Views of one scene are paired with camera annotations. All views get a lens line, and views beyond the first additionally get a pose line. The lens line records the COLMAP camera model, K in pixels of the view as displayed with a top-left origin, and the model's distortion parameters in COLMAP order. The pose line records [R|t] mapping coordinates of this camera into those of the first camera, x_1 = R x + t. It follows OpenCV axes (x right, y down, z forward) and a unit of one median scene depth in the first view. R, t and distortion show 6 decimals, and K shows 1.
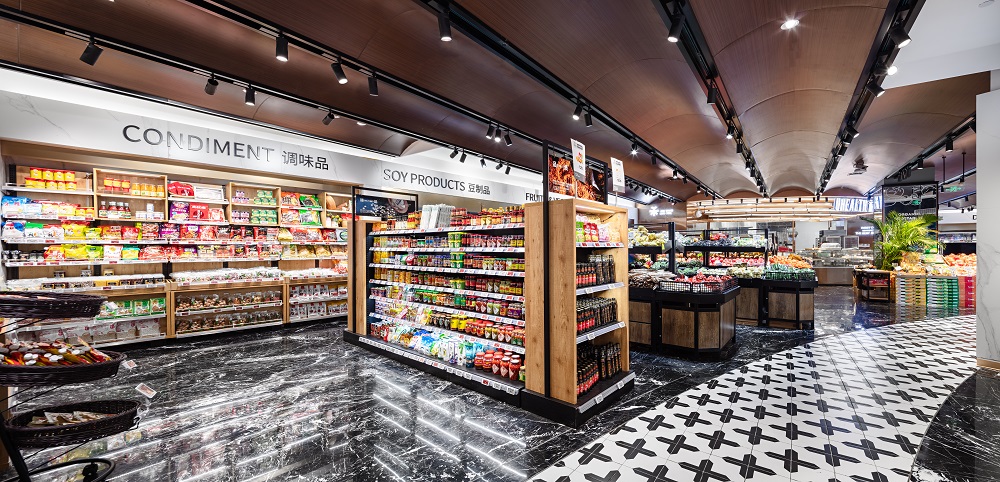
lens RADIAL K [[386.5, 0, 499.9], [0, 386.5, 253.2], [0, 0, 1]] dist [-0.001349, -0.000042]
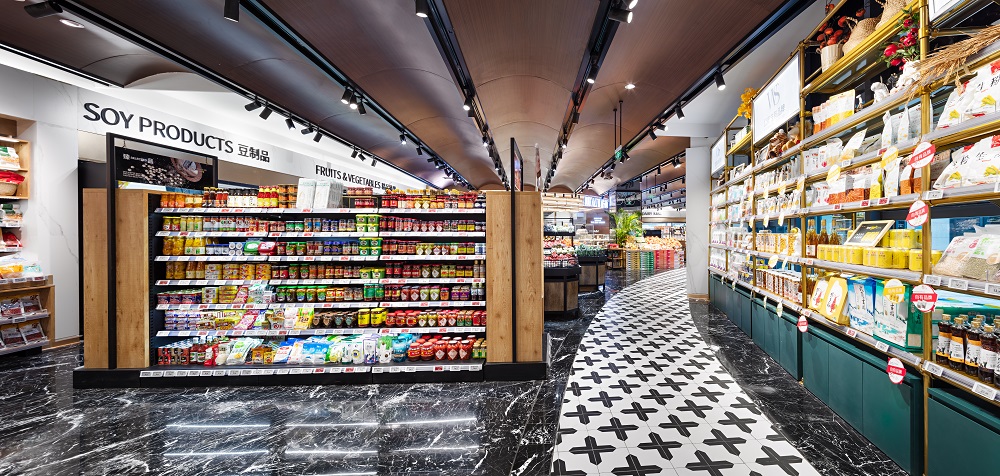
lens RADIAL K [[486.3, 0, 500.0], [0, 486.3, 238.0], [0, 0, 1]] dist [0.001275, 0.000049]
pose [[0.704008, -0.006504, 0.710163, -0.609407], [0.009391, 0.999956, -0.000151, 0.002031], [-0.710130, 0.006776, 0.704038, 0.008829]]
